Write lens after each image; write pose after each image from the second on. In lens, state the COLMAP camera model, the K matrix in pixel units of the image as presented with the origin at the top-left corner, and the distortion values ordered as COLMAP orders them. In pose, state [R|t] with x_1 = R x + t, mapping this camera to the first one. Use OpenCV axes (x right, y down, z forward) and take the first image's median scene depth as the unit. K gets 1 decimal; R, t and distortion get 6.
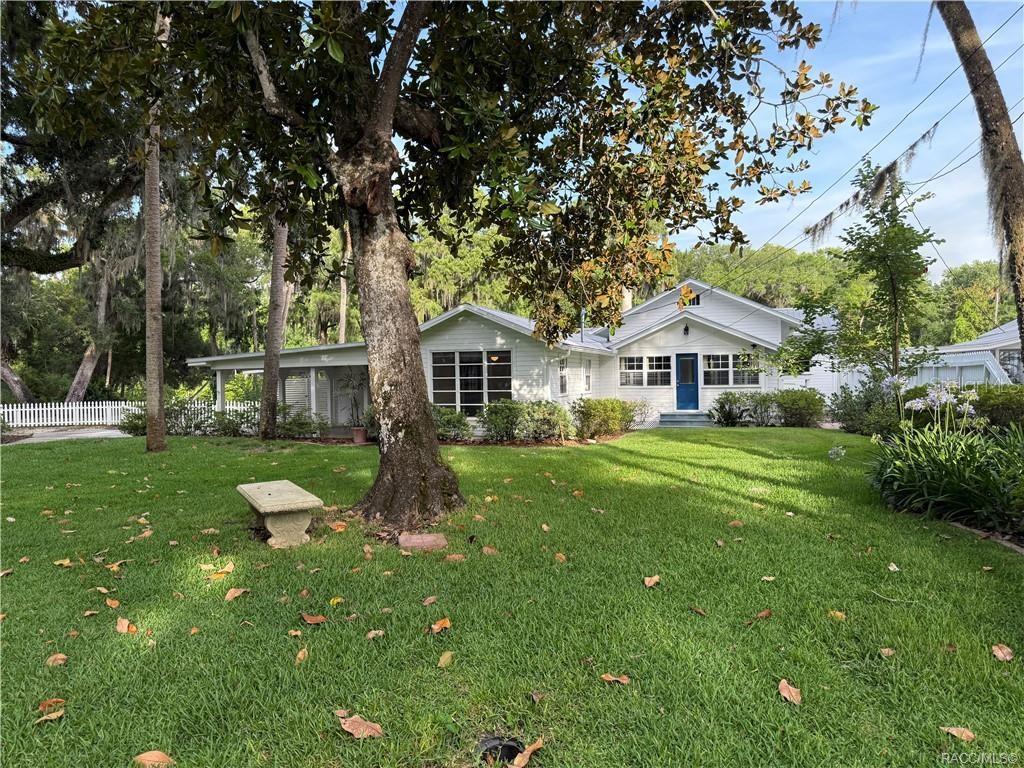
lens RADIAL K [[715.2, 0, 512.0], [0, 715.2, 384.0], [0, 0, 1]] dist [0.065334, 0.000196]
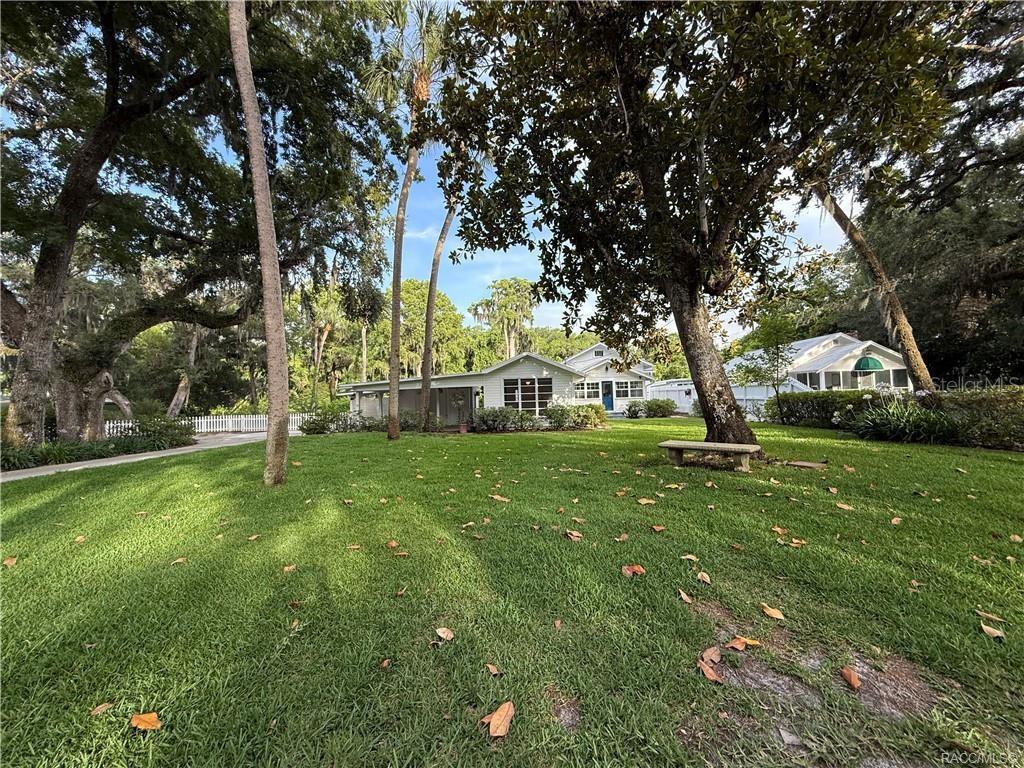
lens RADIAL K [[406.7, 0, 512.0], [0, 406.7, 384.0], [0, 0, 1]] dist [-0.000680, 0.000106]
pose [[0.958405, -0.003734, 0.285387, -0.309201], [0.017603, 0.998784, -0.046048, 0.010517], [-0.284868, 0.049157, 0.957306, 0.044434]]
